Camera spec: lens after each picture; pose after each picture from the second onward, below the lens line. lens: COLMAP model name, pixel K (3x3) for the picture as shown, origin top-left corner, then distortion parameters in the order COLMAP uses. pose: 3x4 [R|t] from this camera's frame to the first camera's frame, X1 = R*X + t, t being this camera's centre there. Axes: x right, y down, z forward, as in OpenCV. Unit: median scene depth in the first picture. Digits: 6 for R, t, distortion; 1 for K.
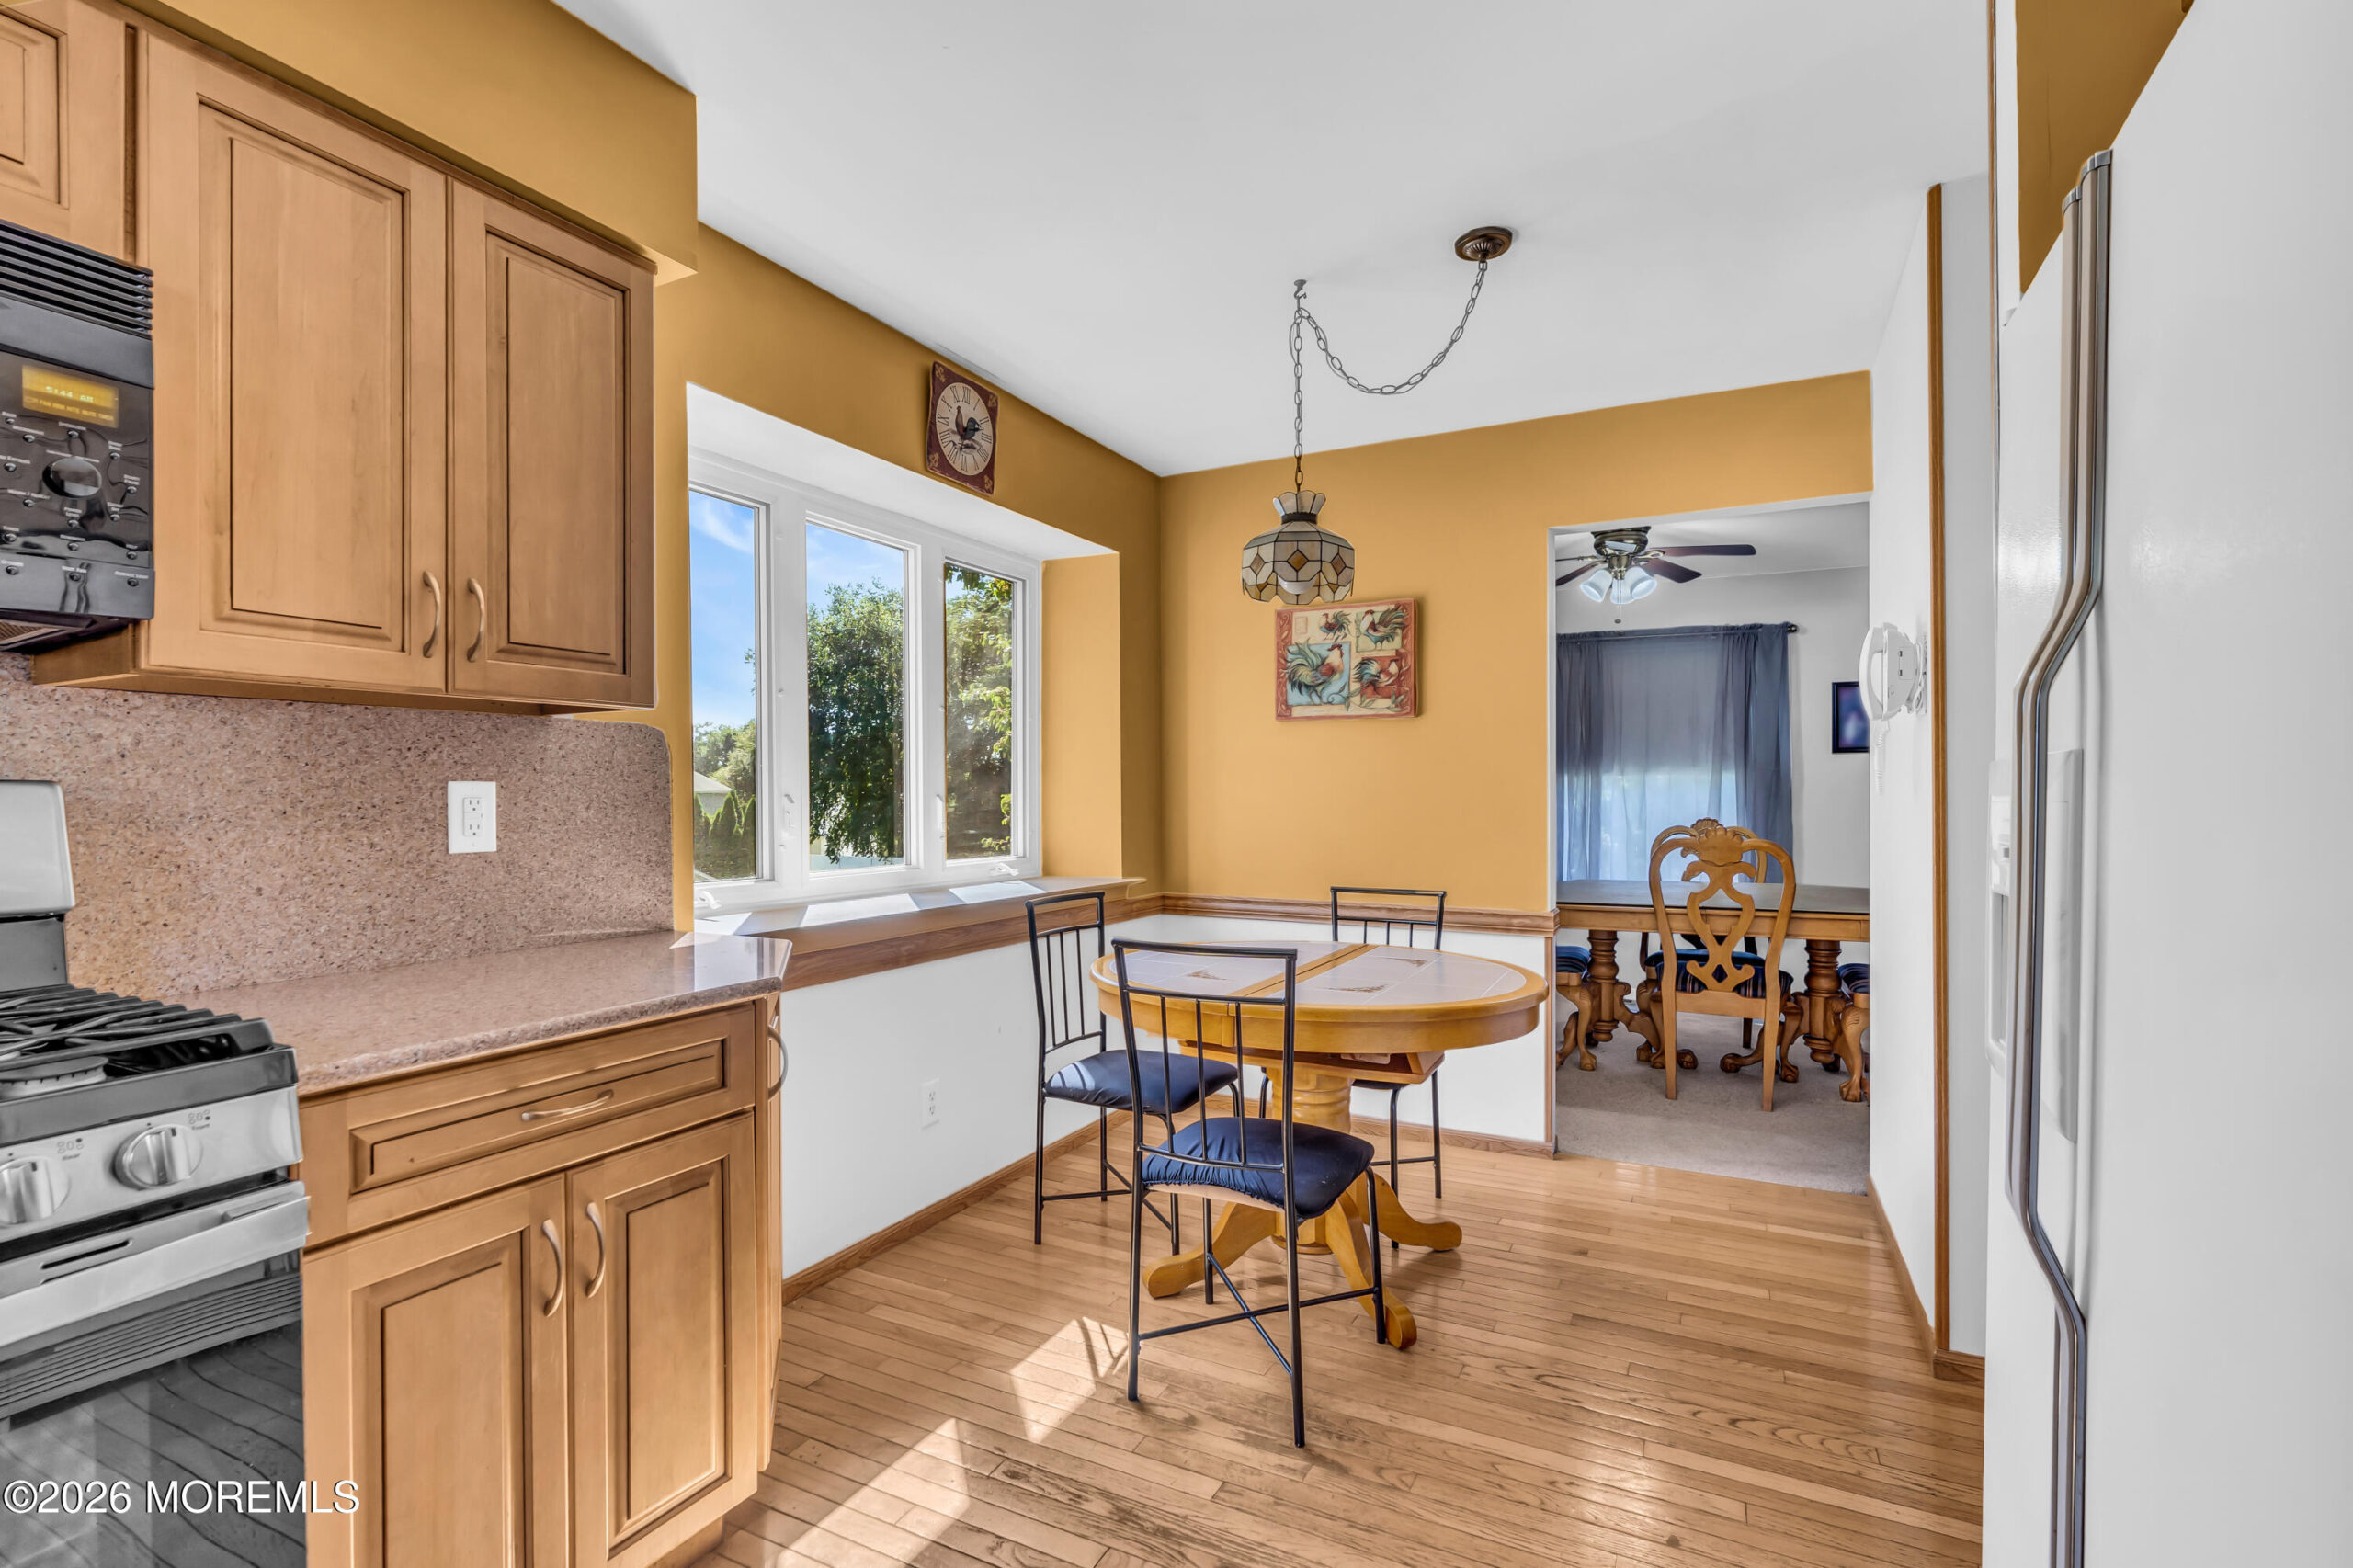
lens RADIAL K [[1081.5, 0, 1163.1], [0, 1081.5, 801.0], [0, 0, 1]] dist [-0.003476, 0.002447]
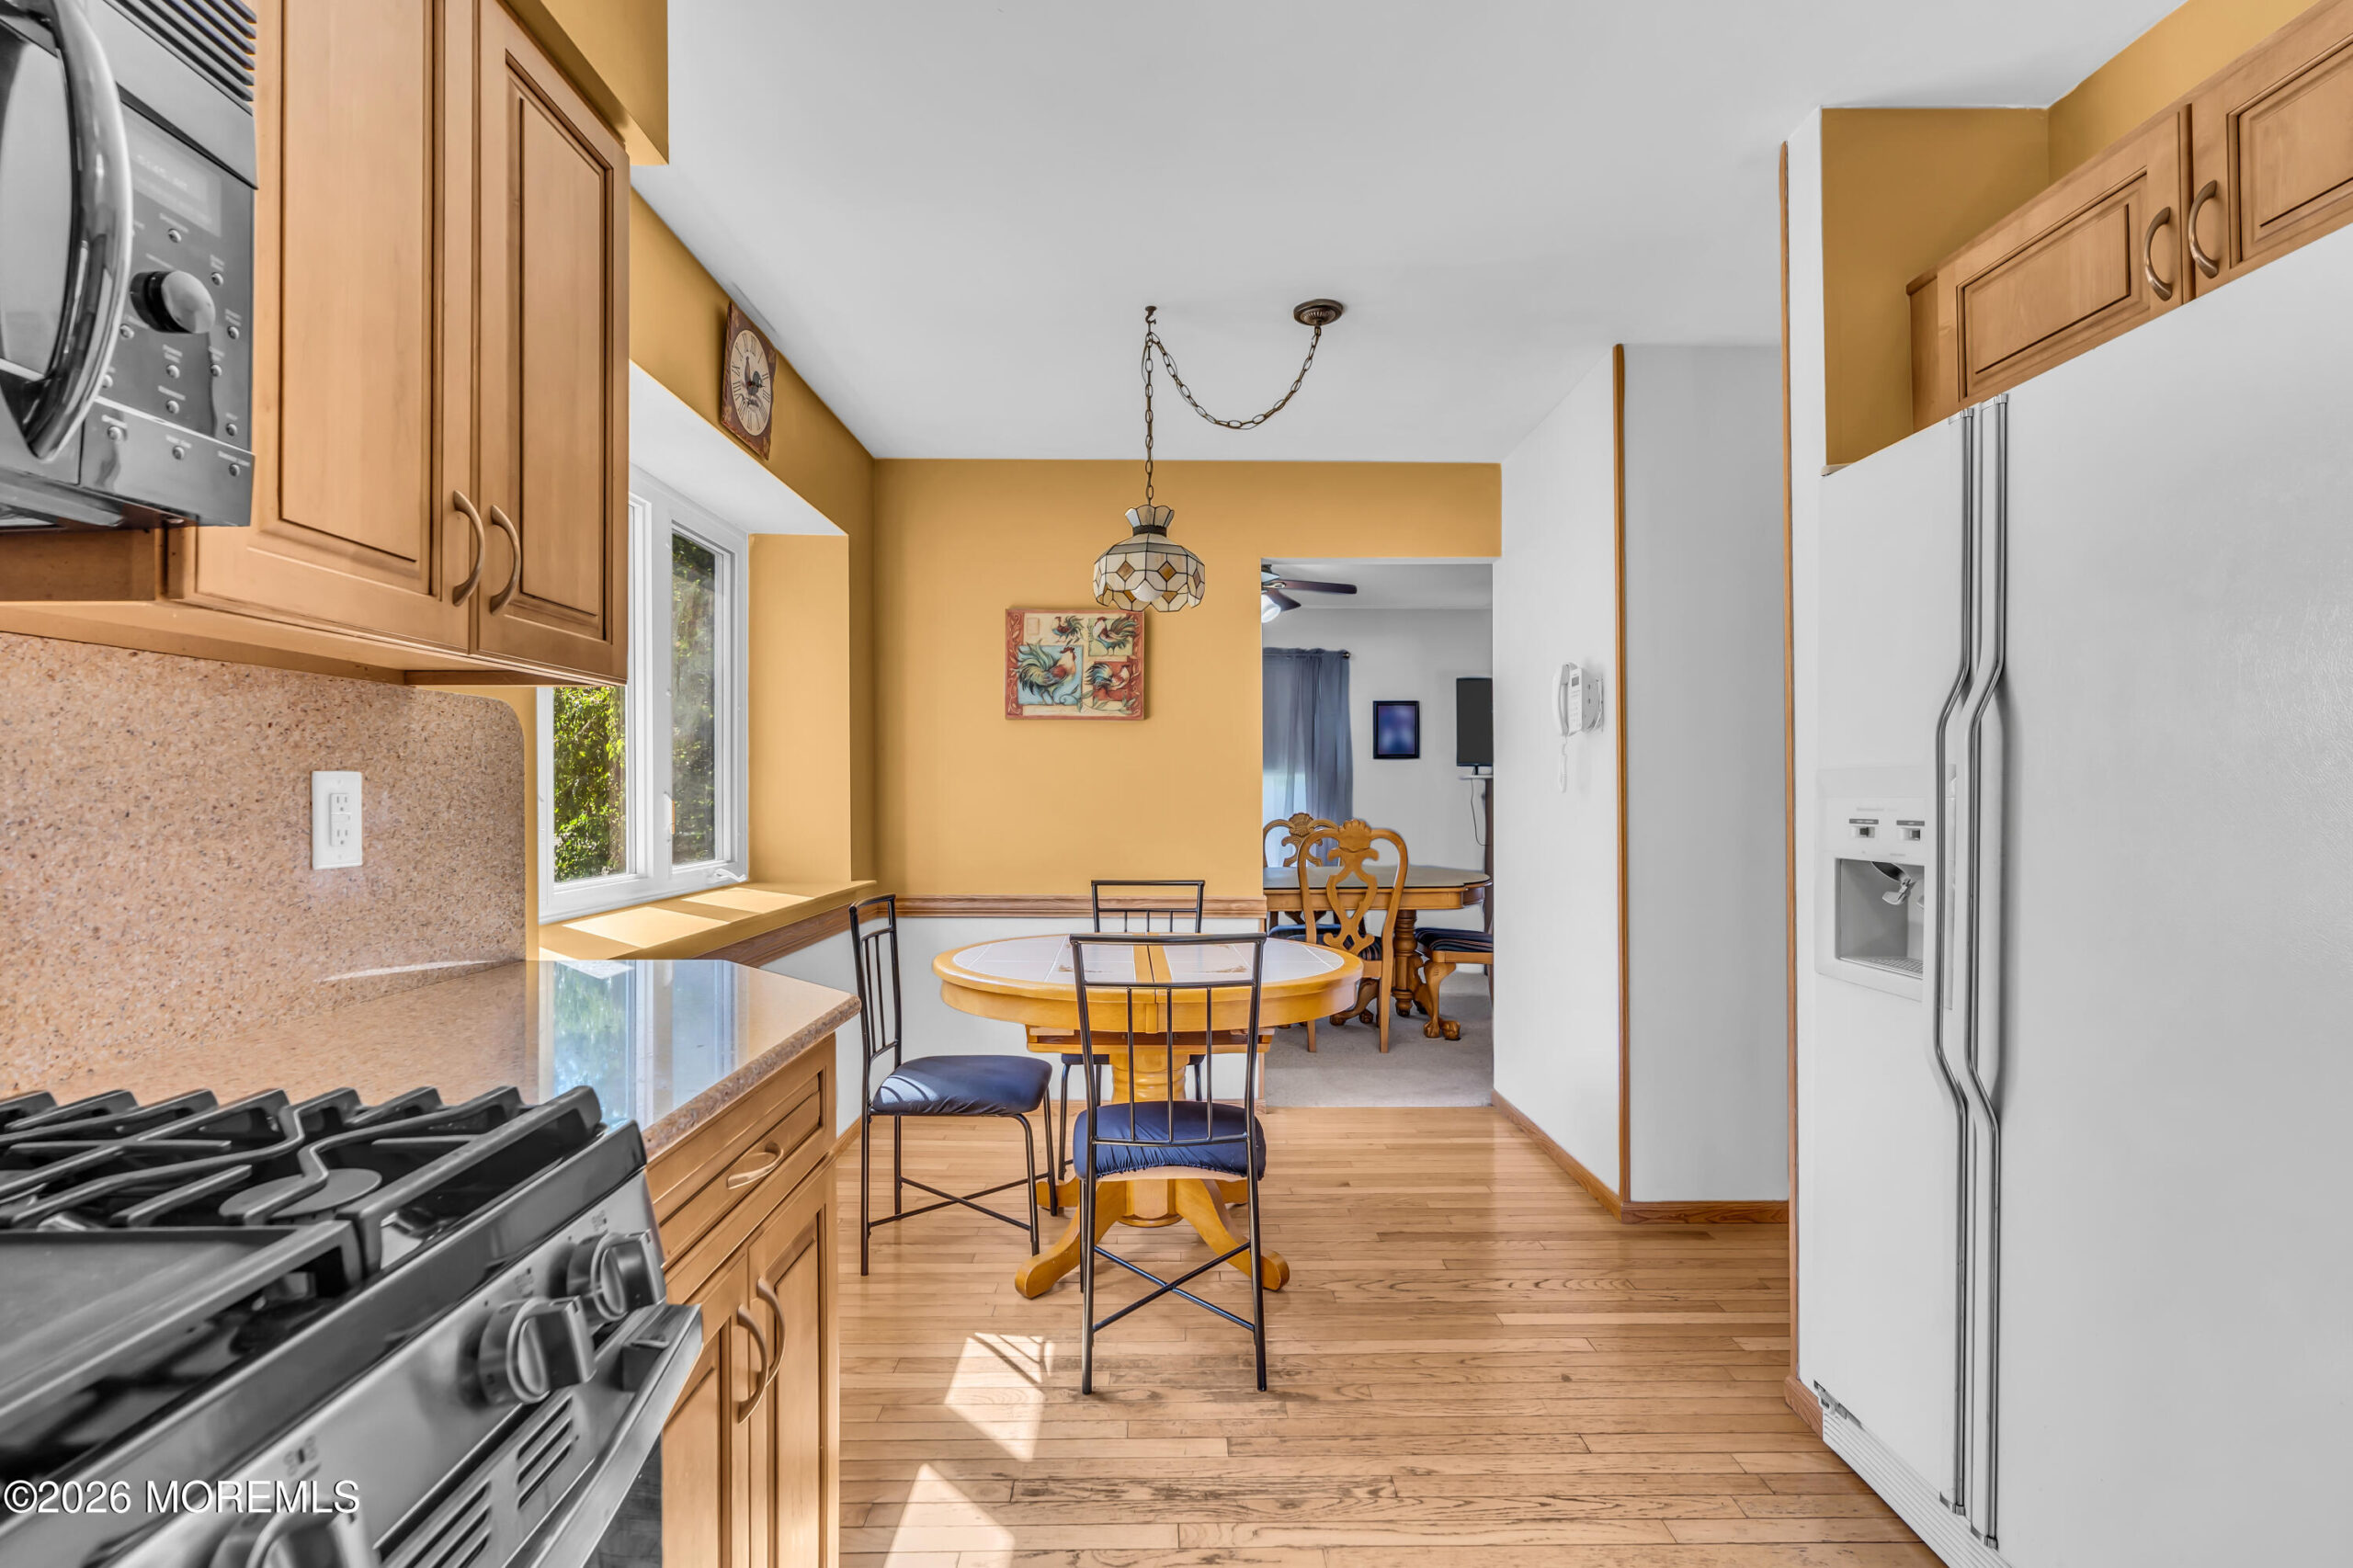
lens RADIAL K [[1081.5, 0, 1171.1], [0, 1081.5, 790.8], [0, 0, 1]] dist [-0.003476, 0.002447]
pose [[0.880948, 0.001497, 0.473211, -0.424707], [0.002745, 0.999962, -0.008275, 0.002461], [-0.473206, 0.008589, 0.880910, 0.072957]]
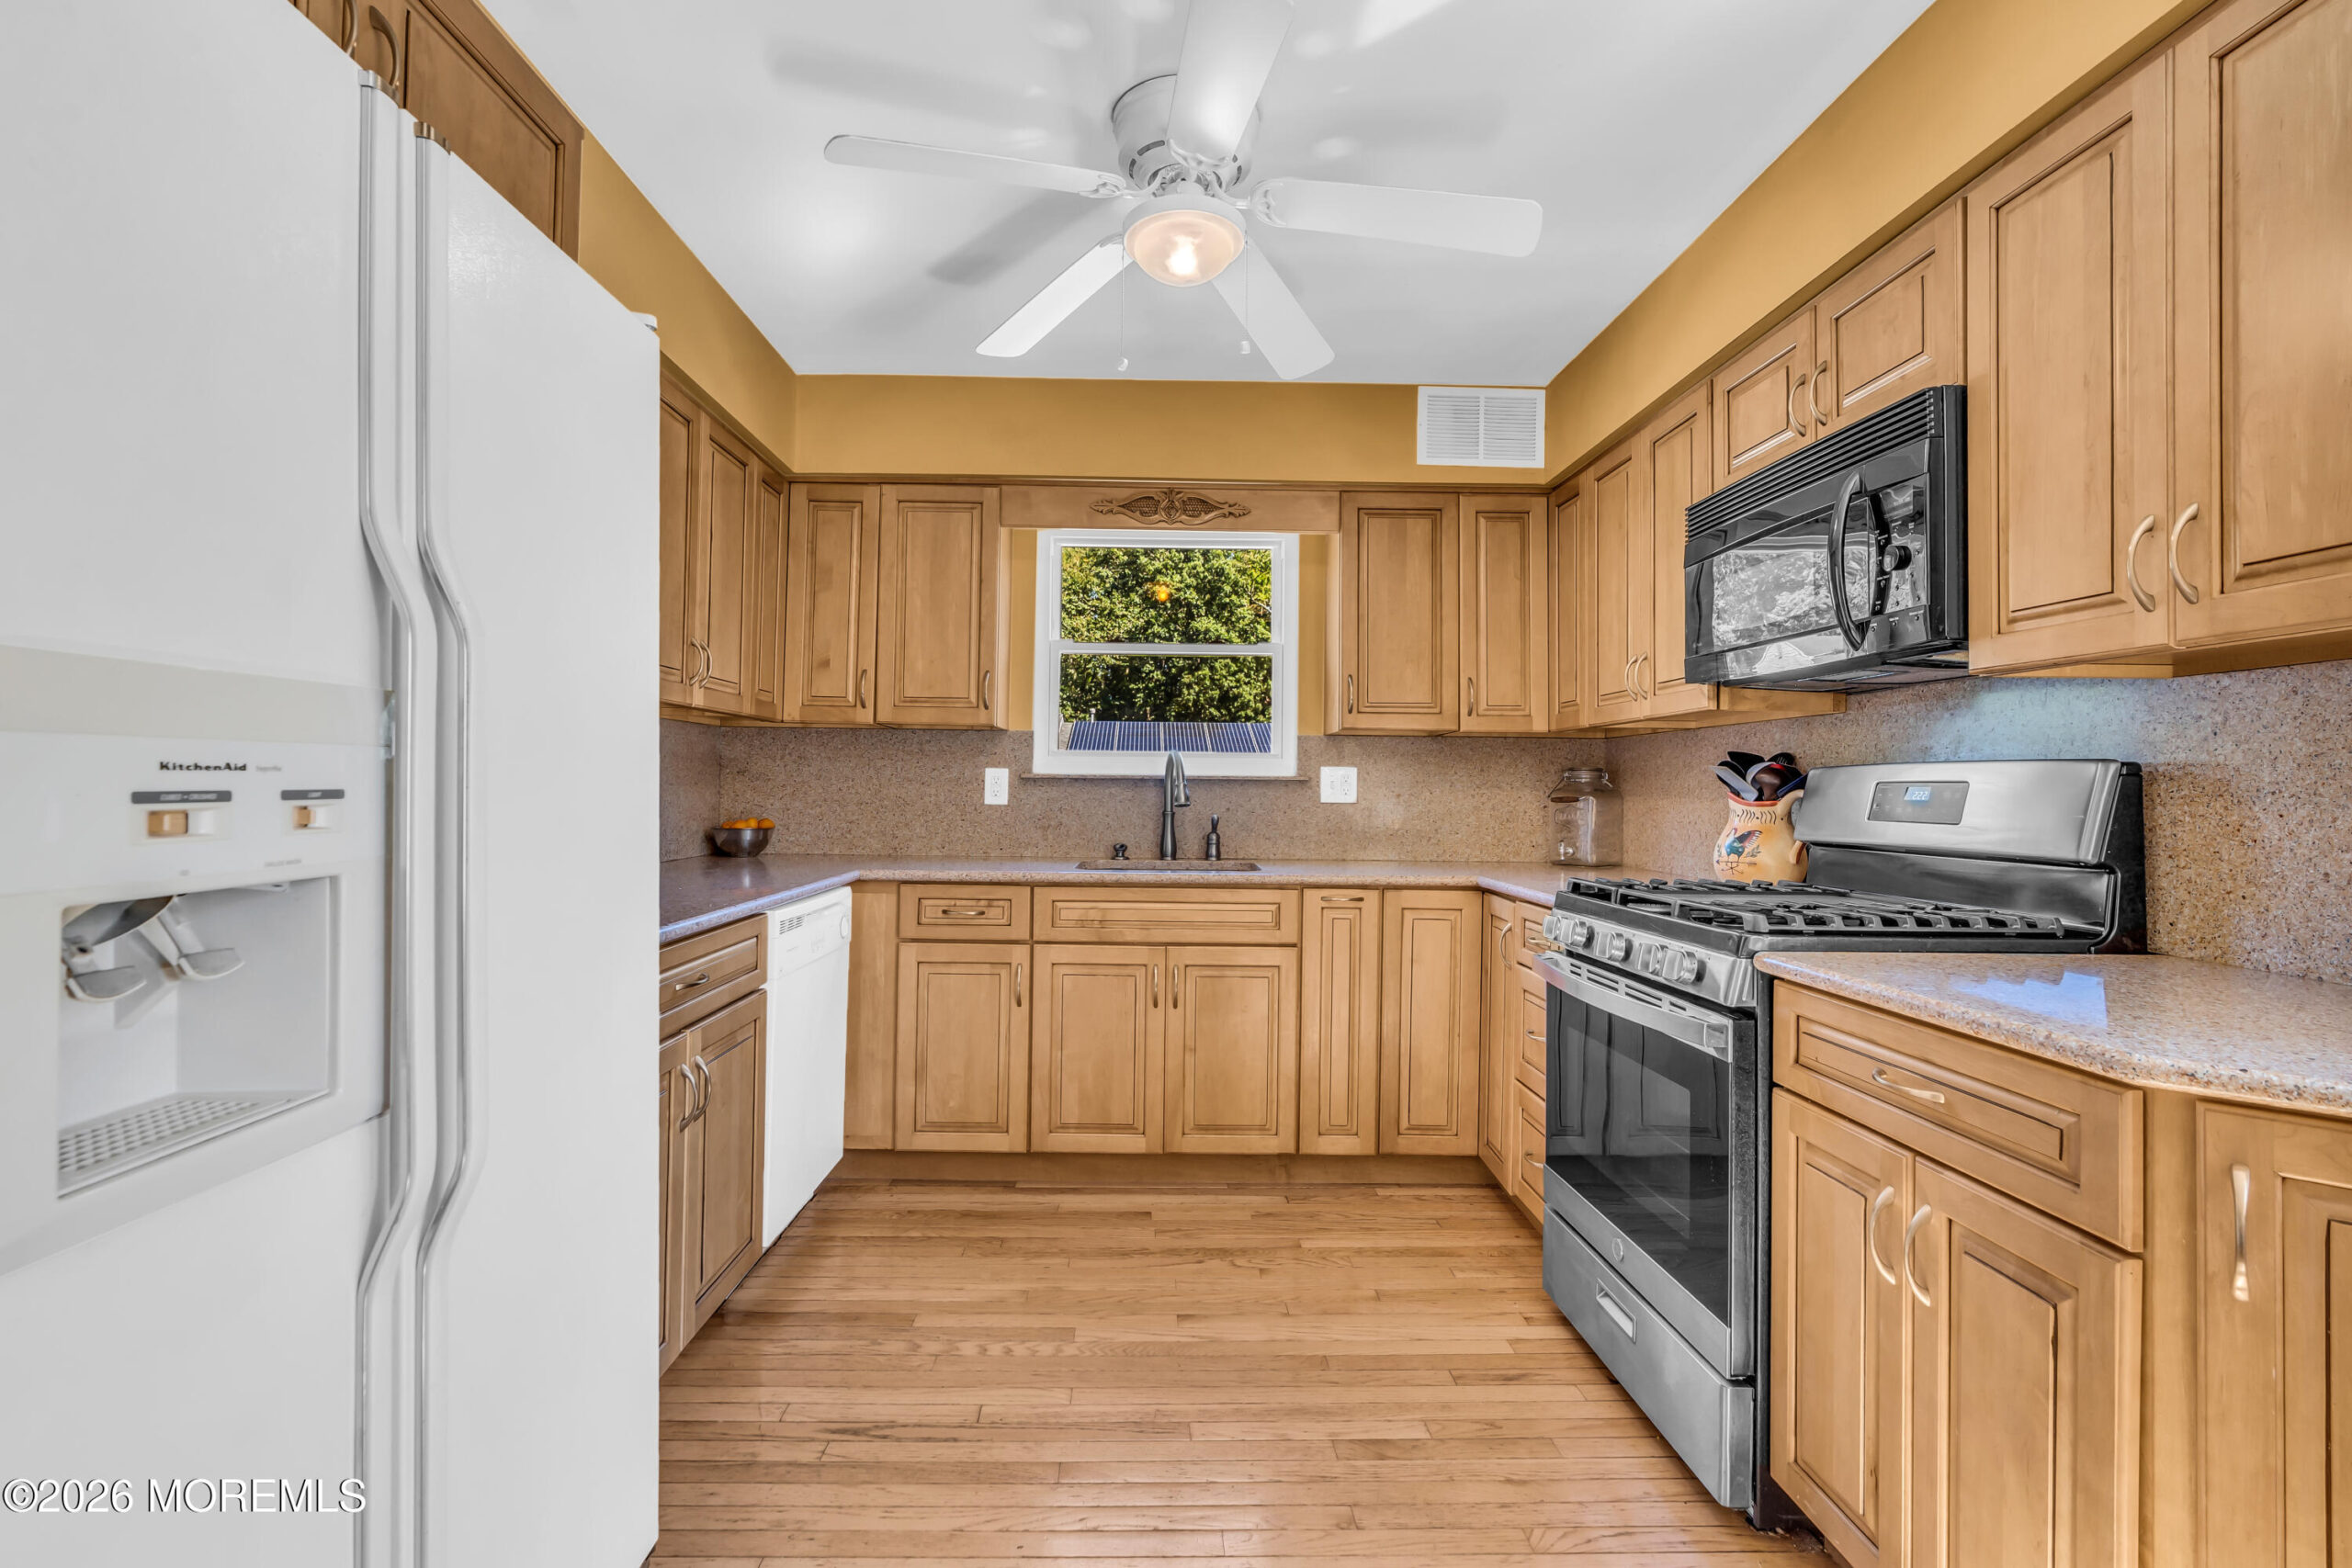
lens RADIAL K [[1081.0, 0, 1163.1], [0, 1081.0, 767.1], [0, 0, 1]] dist [-0.003476, 0.002447]
pose [[-0.868668, -0.018421, -0.495052, 0.330222], [-0.017407, 0.999826, -0.006661, 0.011524], [0.495088, 0.002831, -0.868838, 0.971732]]
